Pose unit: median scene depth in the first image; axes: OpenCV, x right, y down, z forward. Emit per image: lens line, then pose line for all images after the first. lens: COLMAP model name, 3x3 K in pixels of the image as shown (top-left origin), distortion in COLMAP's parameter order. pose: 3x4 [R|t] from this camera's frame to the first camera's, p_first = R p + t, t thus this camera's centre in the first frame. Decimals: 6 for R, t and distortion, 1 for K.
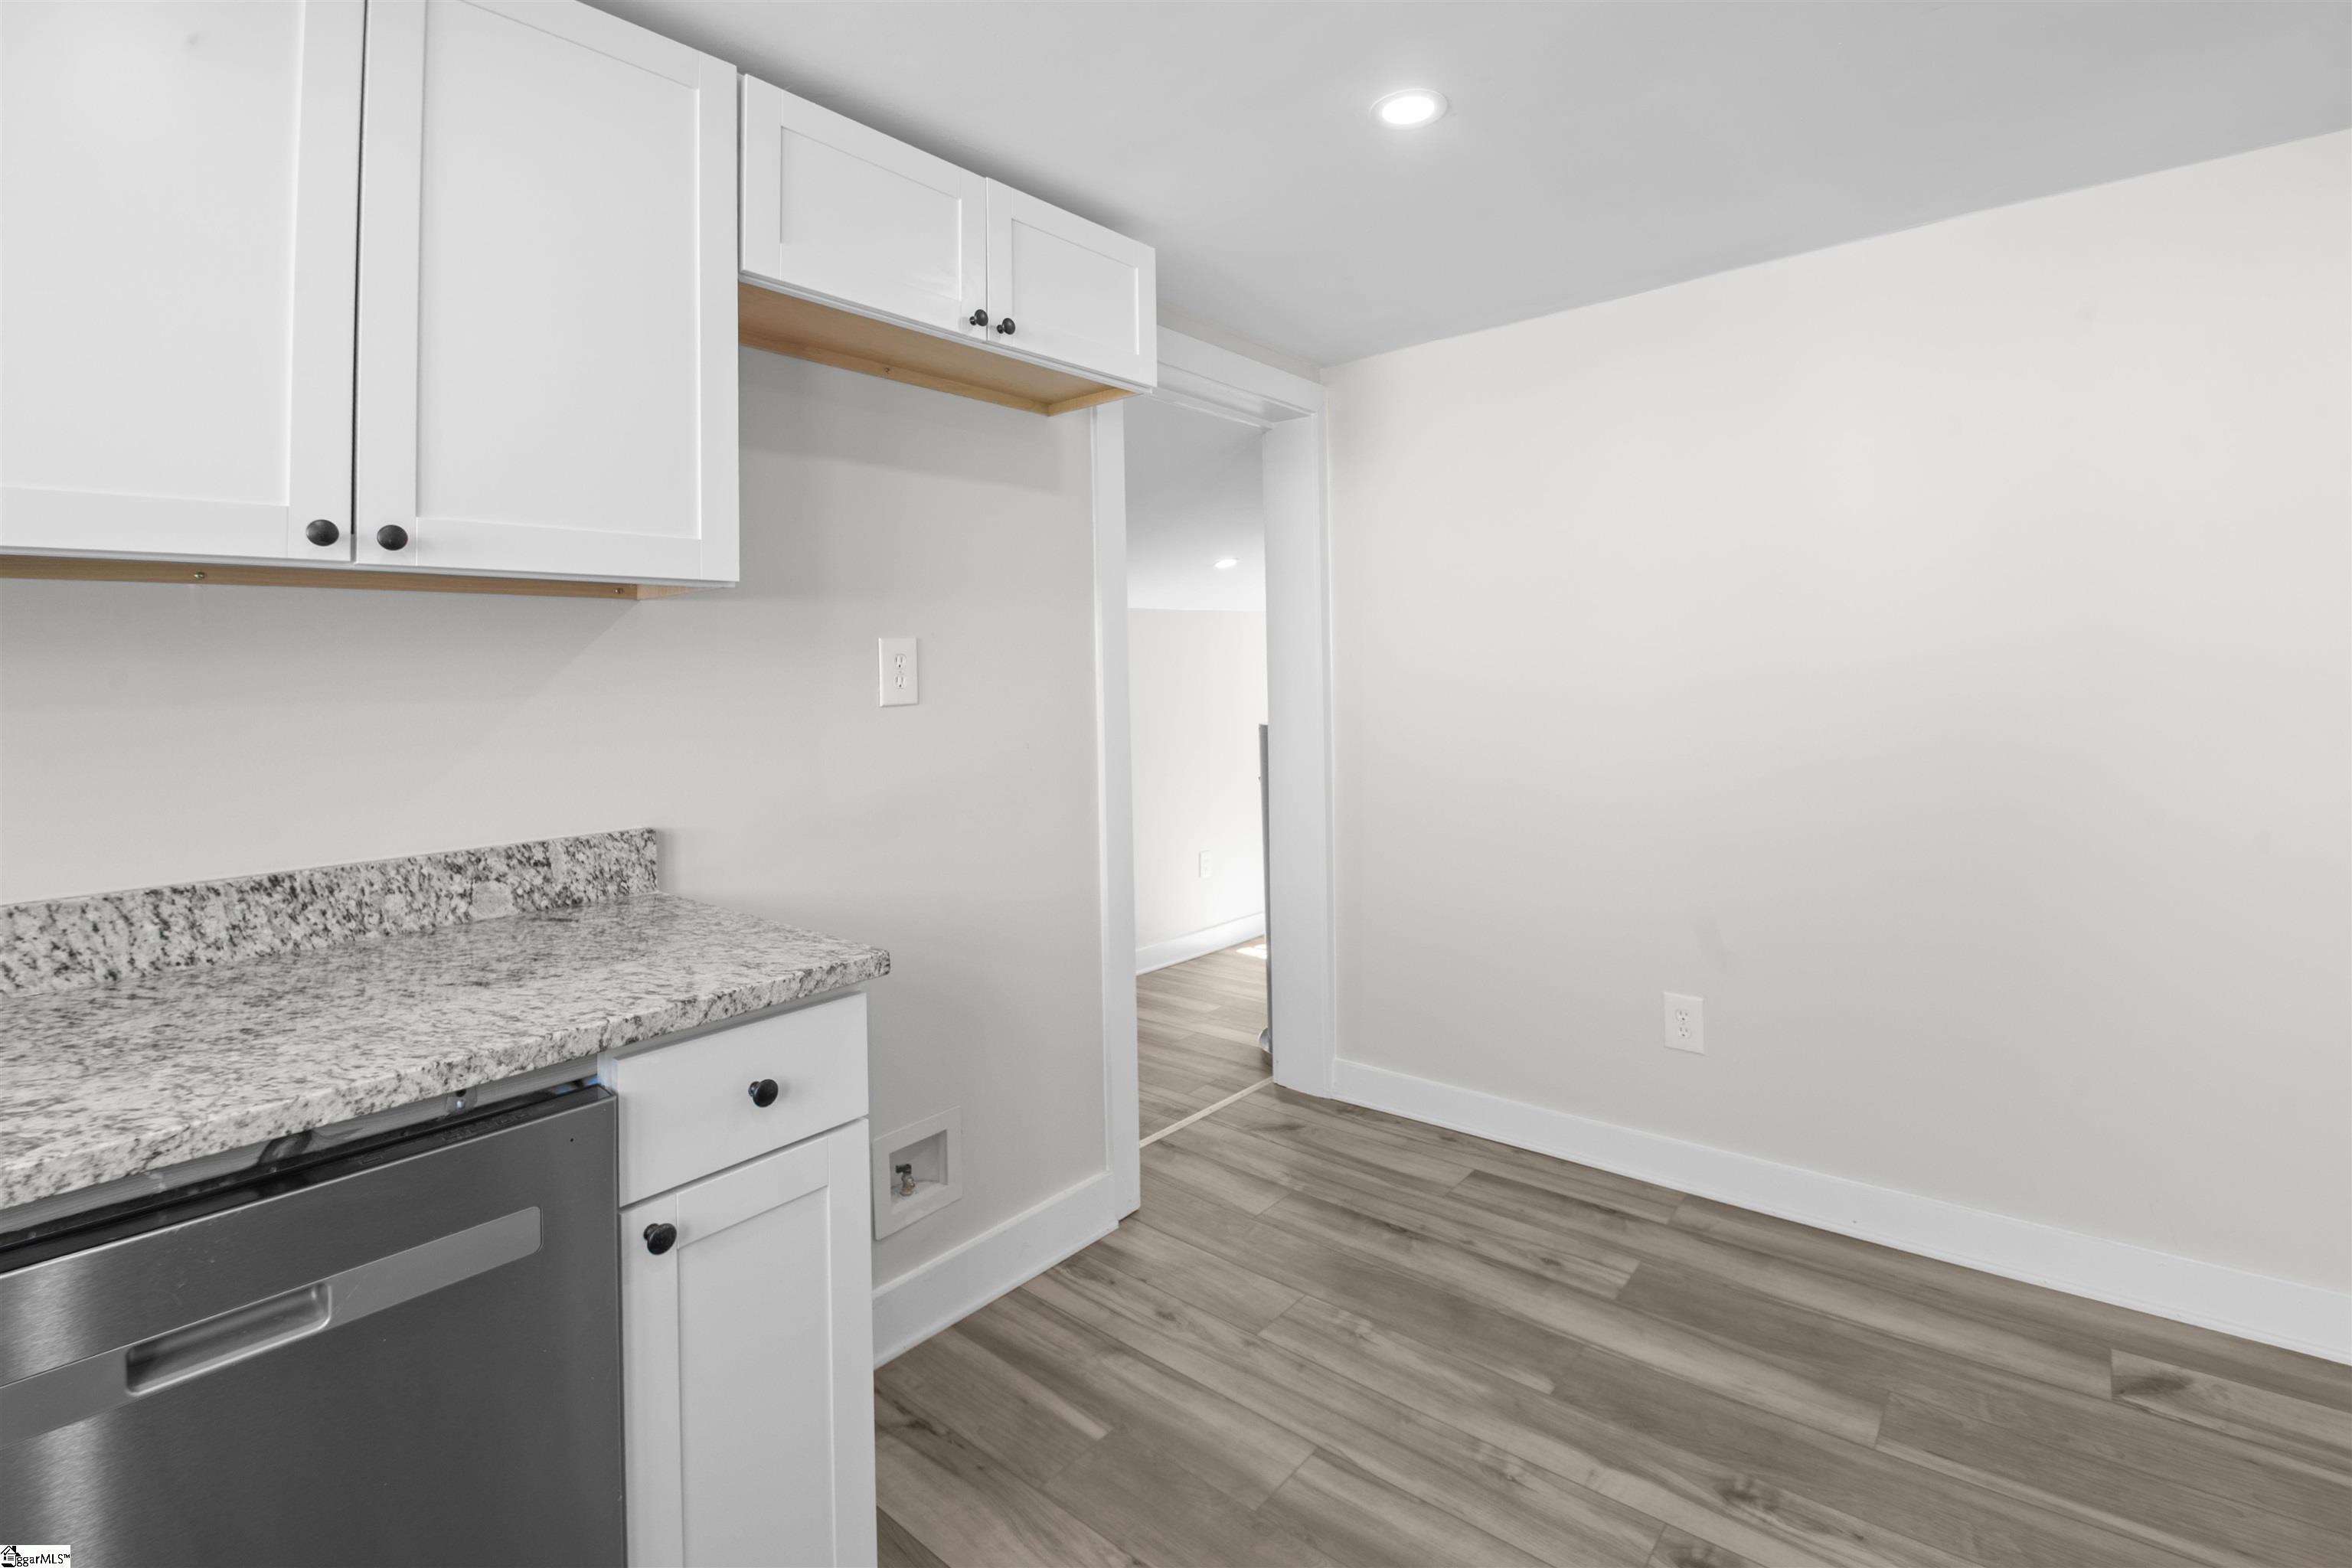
lens RADIAL K [[1069.9, 0, 1126.2], [0, 1069.9, 629.6], [0, 0, 1]] dist [-0.015227, -0.000212]
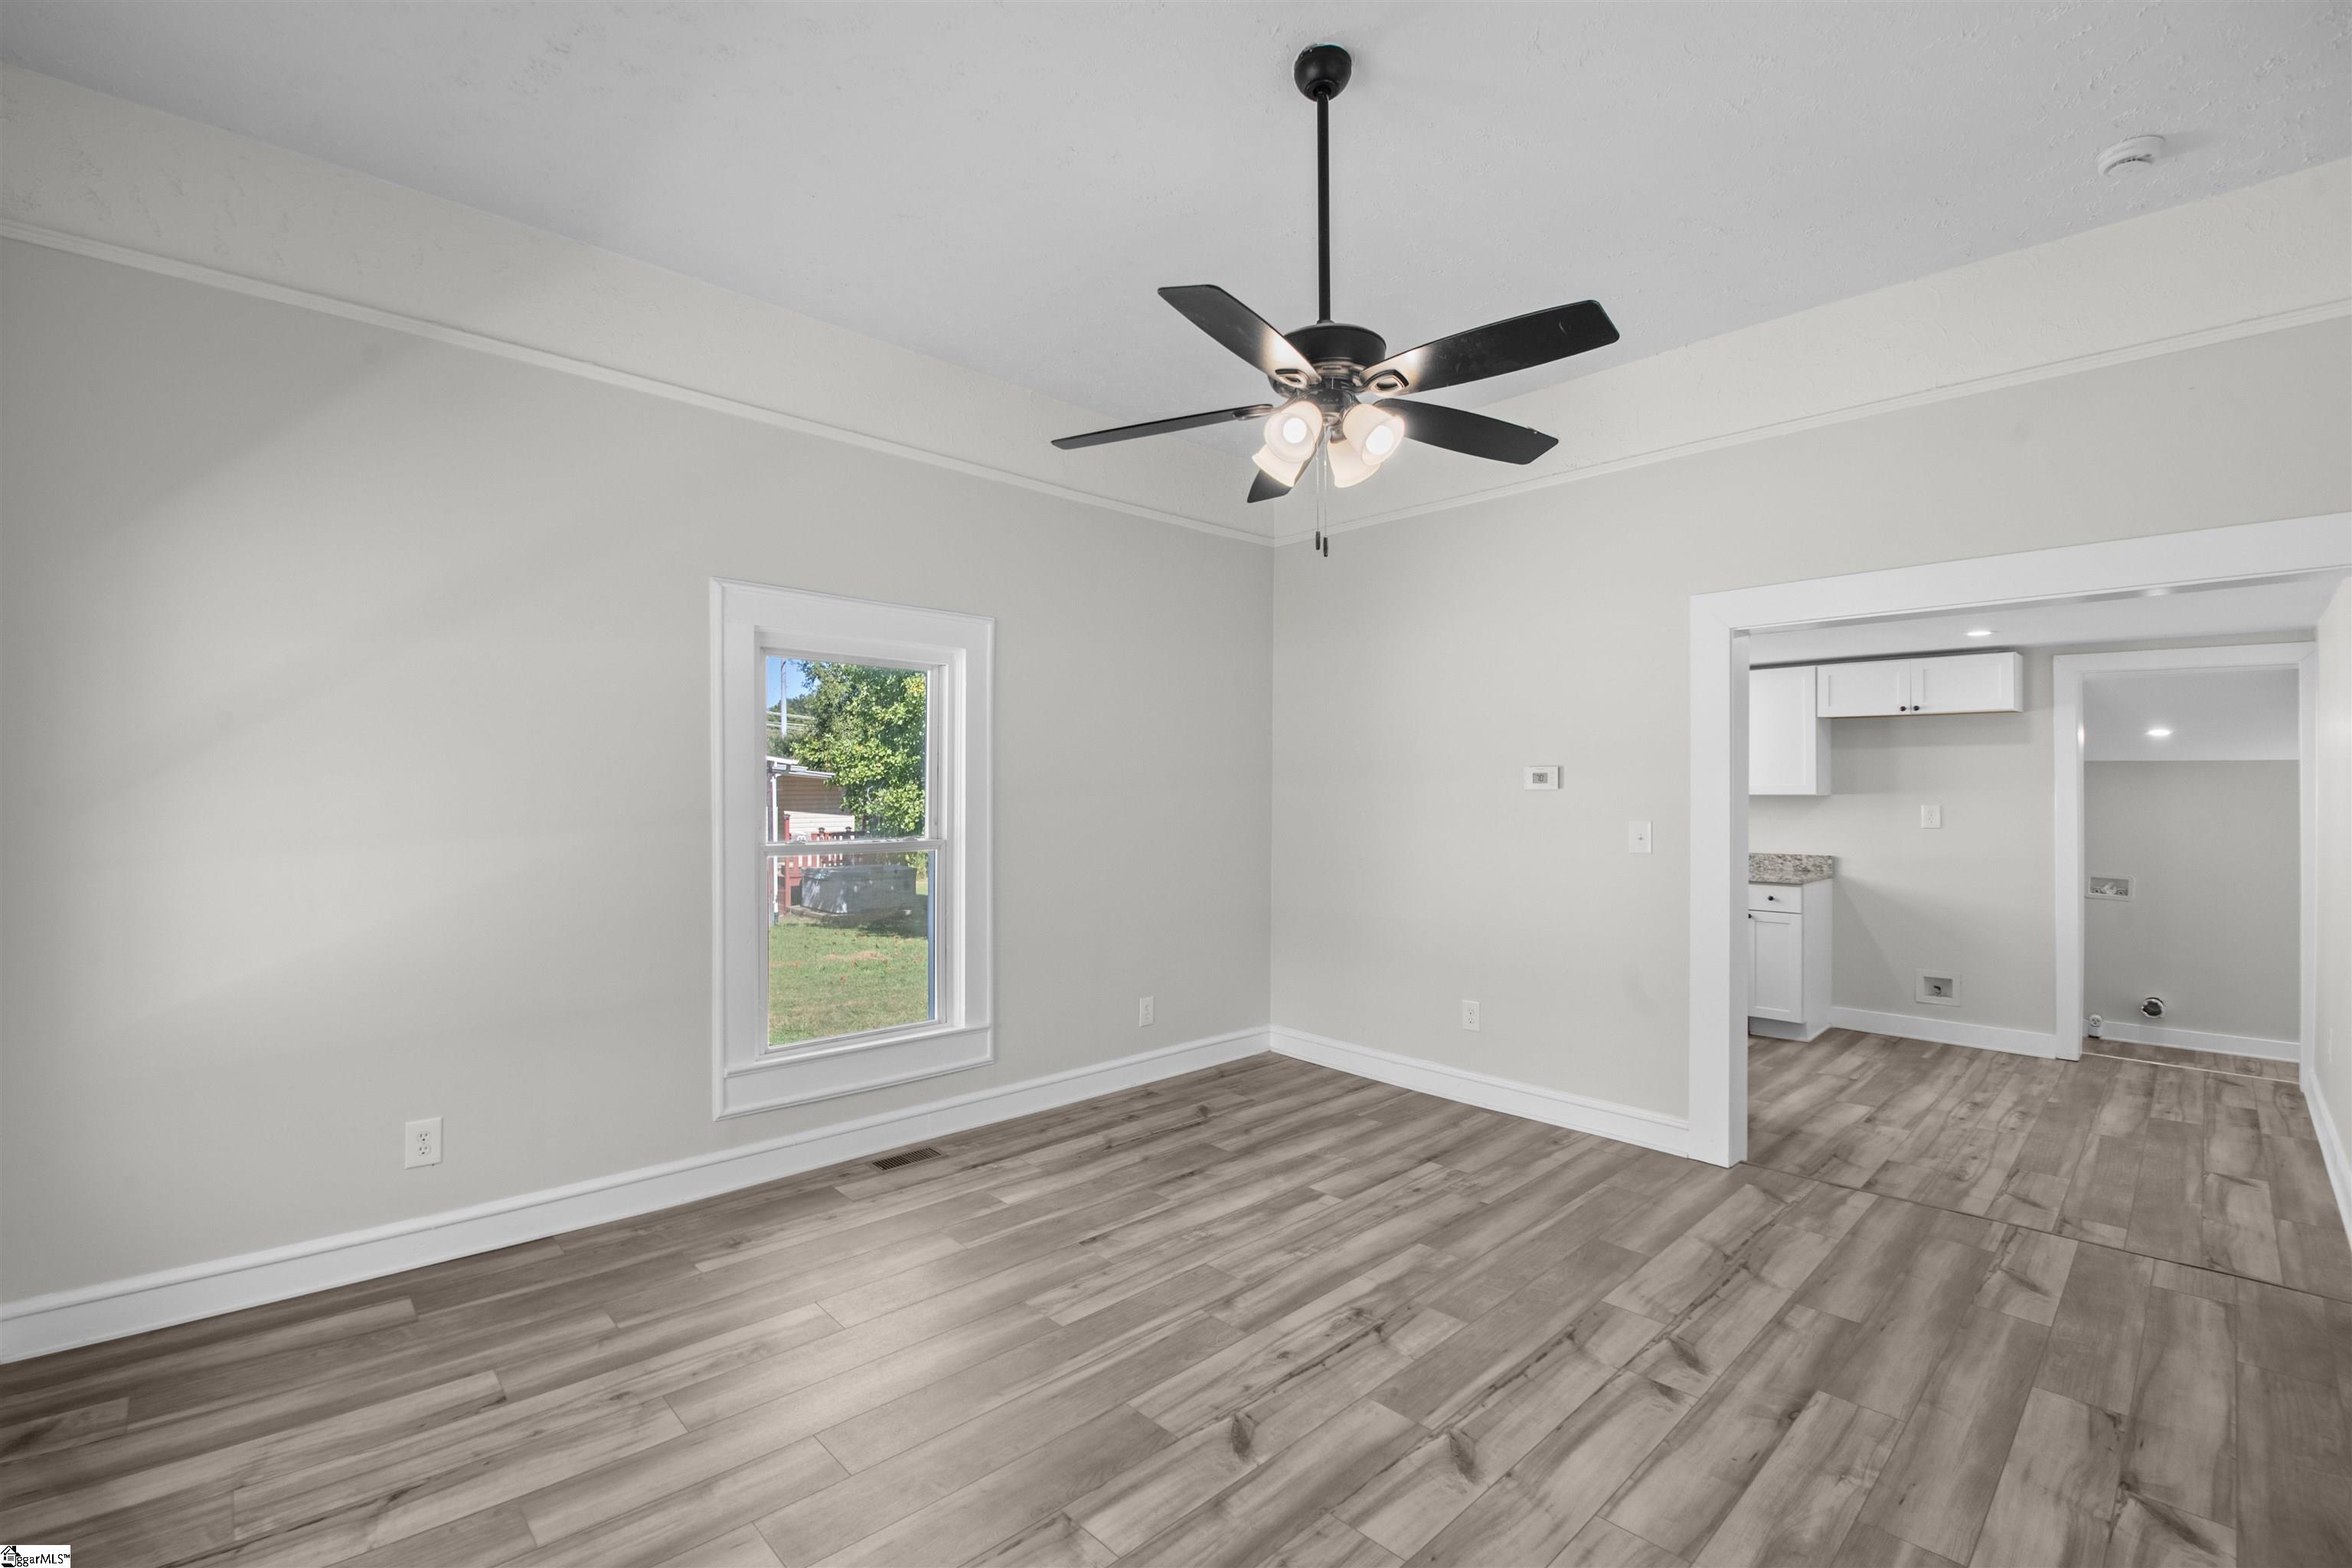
lens RADIAL K [[971.7, 0, 1171.1], [0, 971.7, 793.8], [0, 0, 1]] dist [-0.034043, -0.000826]
pose [[-0.100567, 0.025577, -0.994601, 3.590342], [0.046986, 0.998676, 0.020931, -0.242985], [0.993820, -0.044628, -0.101636, -1.100828]]
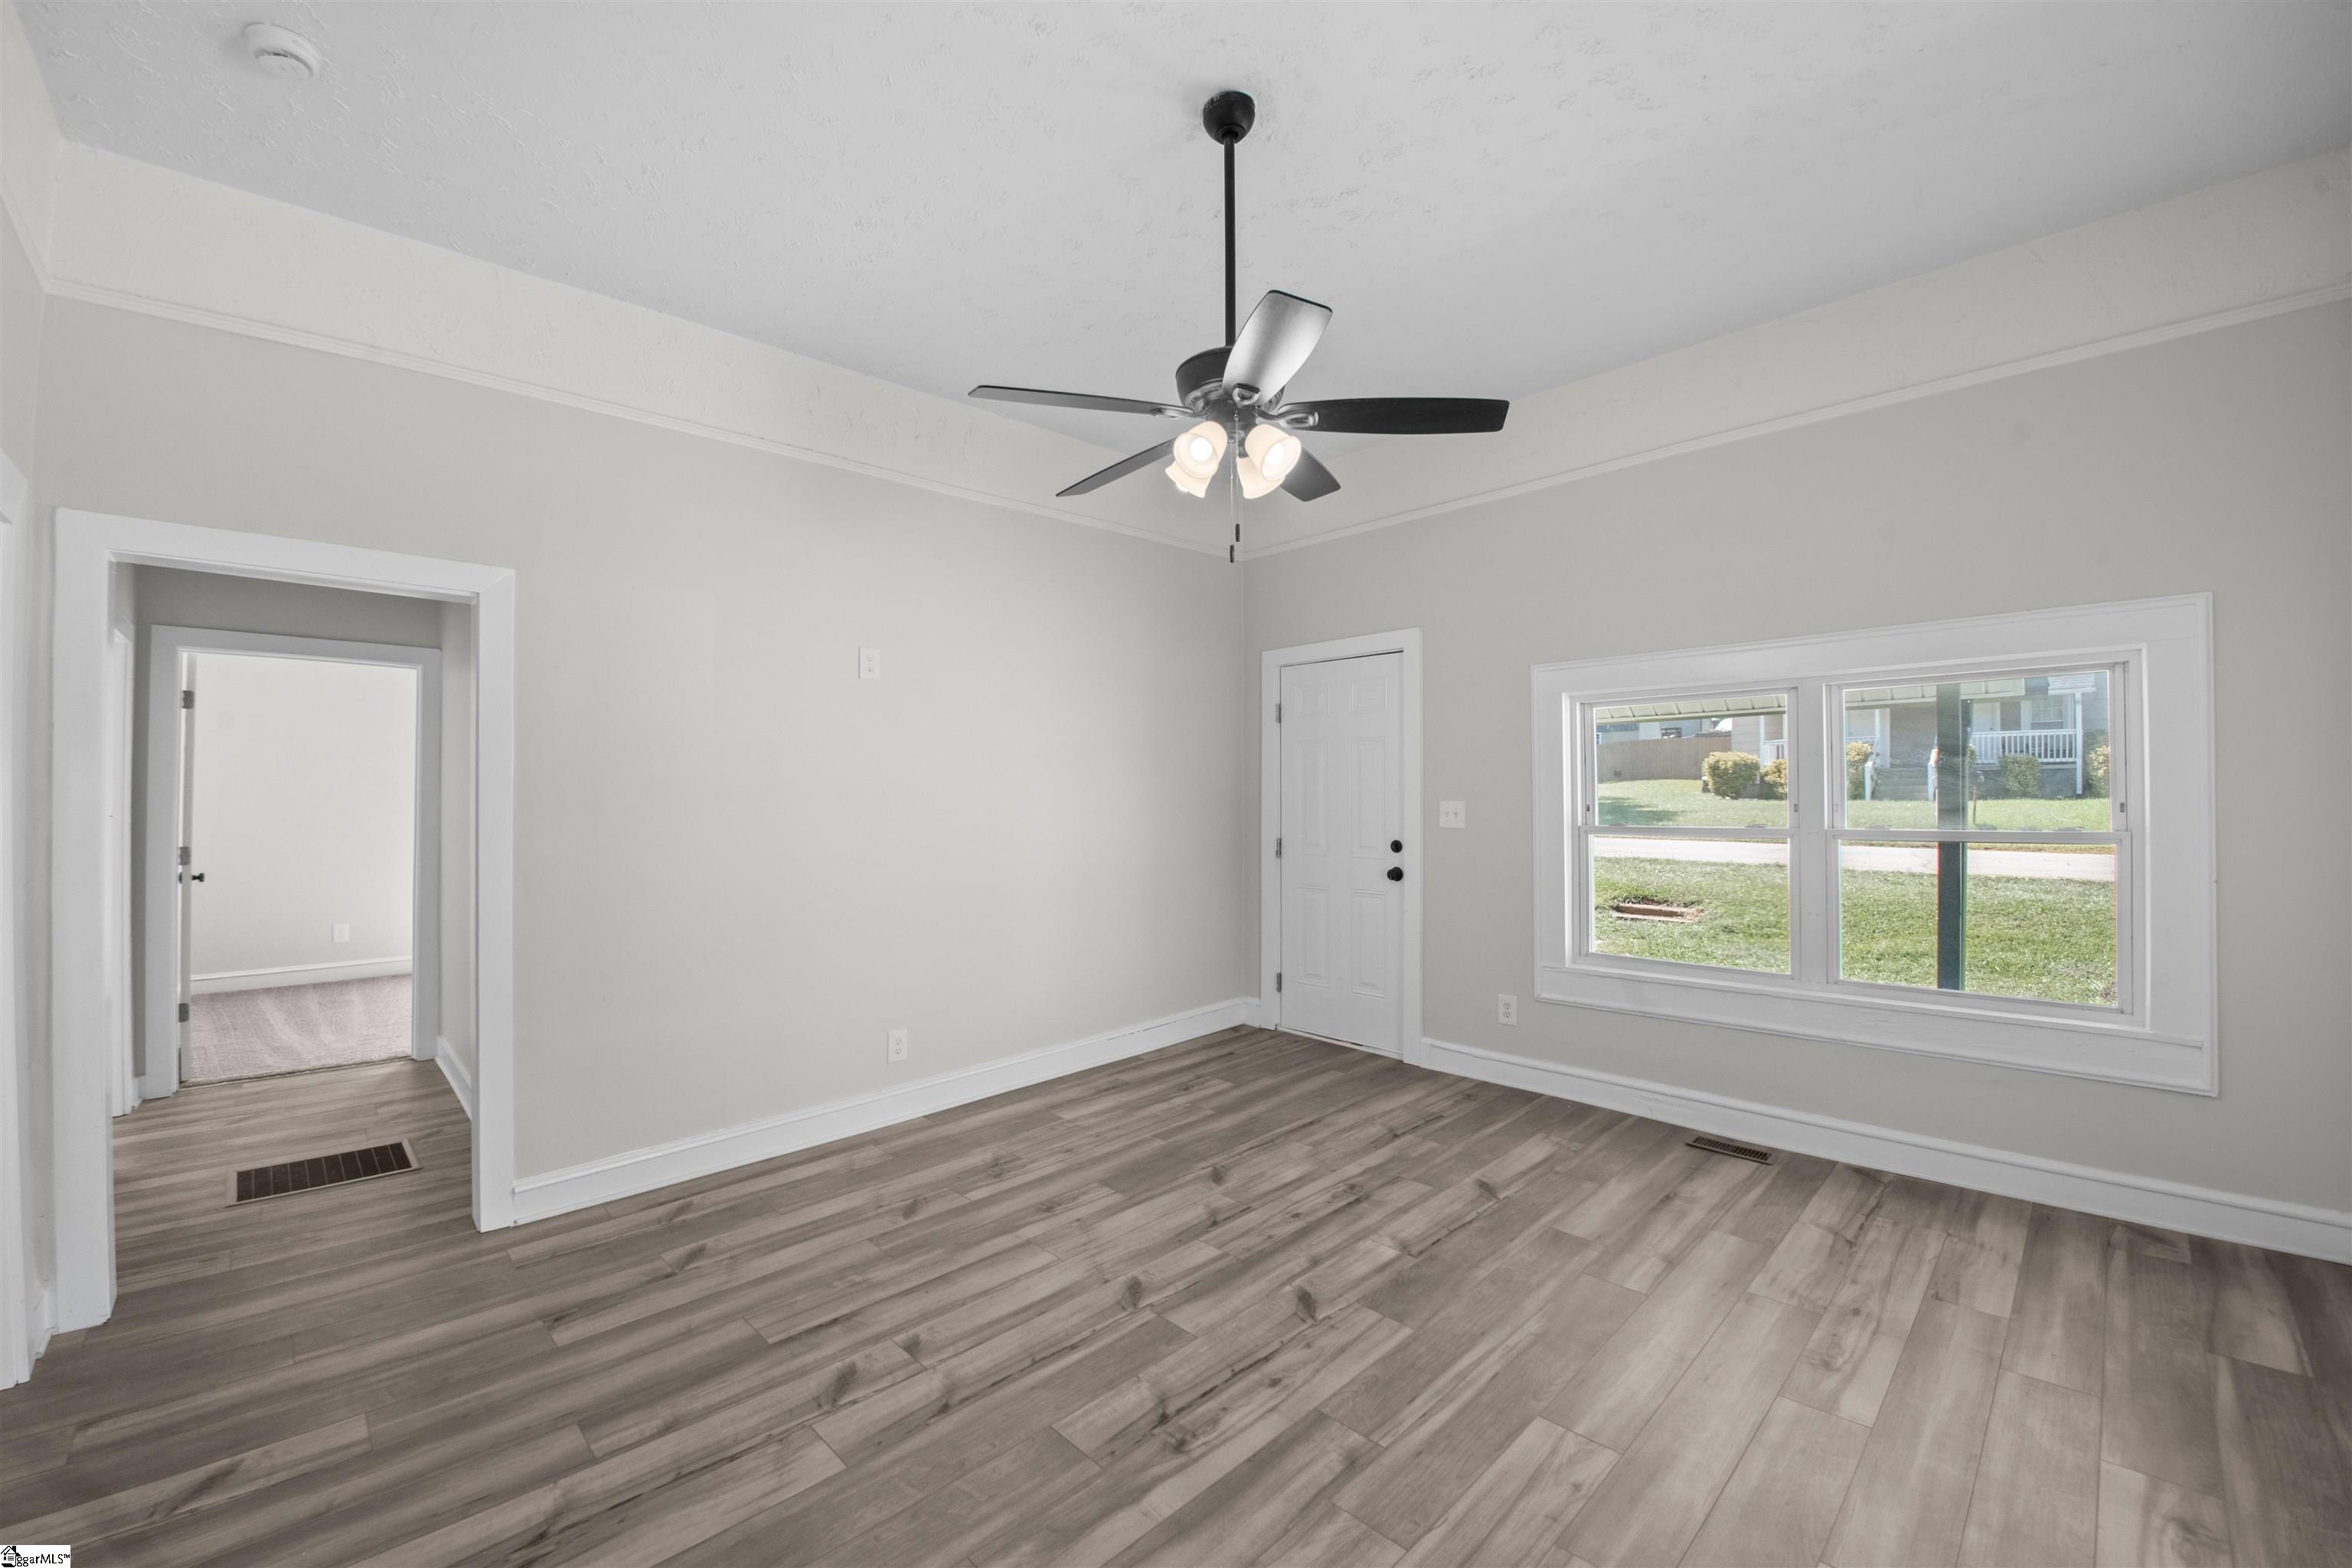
lens RADIAL K [[935.6, 0, 1176.0], [0, 935.6, 784.0], [0, 0, 1]] dist [-0.018146, -0.006288]
pose [[0.071892, 0.029251, 0.996983, 0.646605], [-0.042809, 0.998739, -0.026216, -0.154248], [-0.996493, -0.040795, 0.073054, -1.035908]]
